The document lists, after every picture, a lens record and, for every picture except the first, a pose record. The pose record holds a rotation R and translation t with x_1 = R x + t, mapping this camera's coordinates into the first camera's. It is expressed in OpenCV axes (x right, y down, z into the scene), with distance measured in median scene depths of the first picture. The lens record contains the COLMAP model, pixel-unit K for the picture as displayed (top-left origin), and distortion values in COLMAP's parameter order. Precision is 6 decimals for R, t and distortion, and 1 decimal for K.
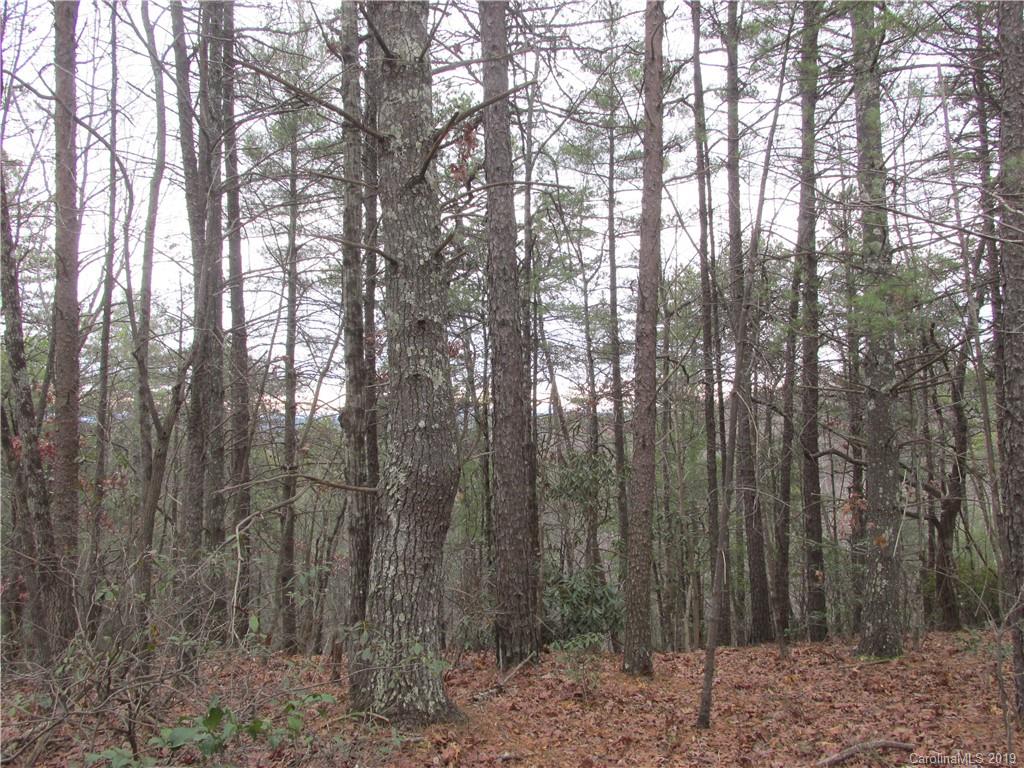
lens RADIAL K [[827.2, 0, 506.4], [0, 827.2, 385.4], [0, 0, 1]] dist [-0.055353, 0.008188]
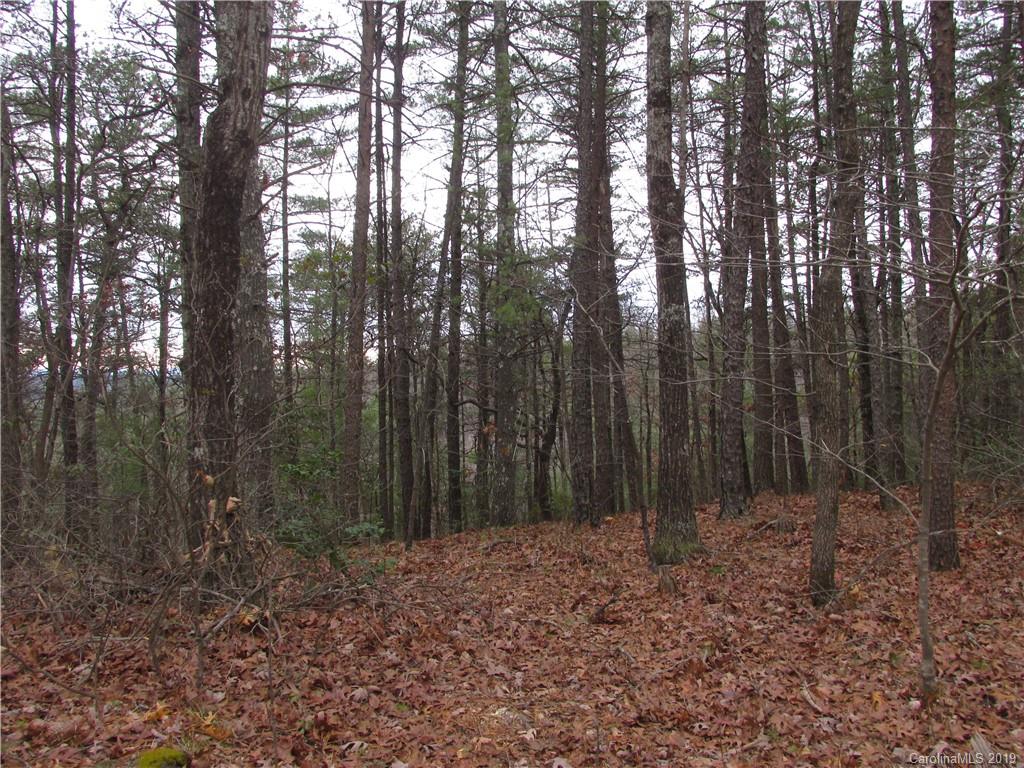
lens RADIAL K [[827.2, 0, 512.6], [0, 827.2, 380.4], [0, 0, 1]] dist [-0.055353, 0.008188]
pose [[0.901483, 0.010534, 0.432686, -0.086156], [-0.026762, 0.999148, 0.031432, 0.001426], [-0.431986, -0.039915, 0.900997, -0.171281]]
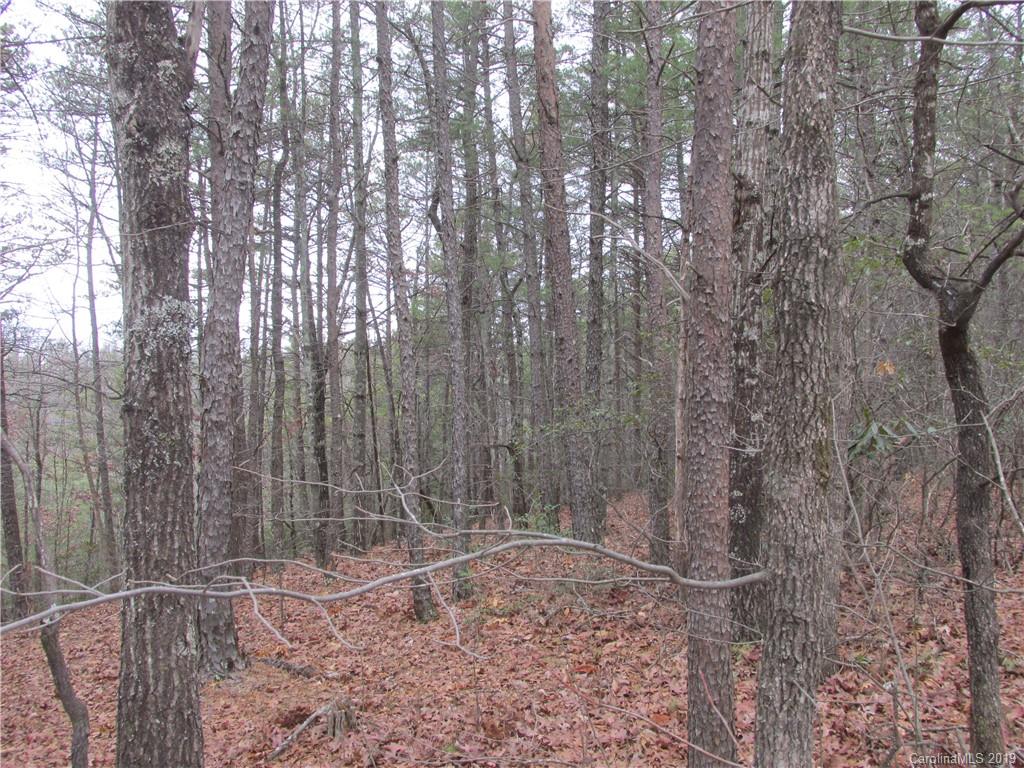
lens RADIAL K [[827.2, 0, 511.8], [0, 827.2, 384.9], [0, 0, 1]] dist [-0.055353, 0.008188]
pose [[0.414585, 0.049604, 0.908657, 0.294913], [-0.045817, 0.998385, -0.033598, -0.017665], [-0.908856, -0.027703, 0.416188, 0.437491]]
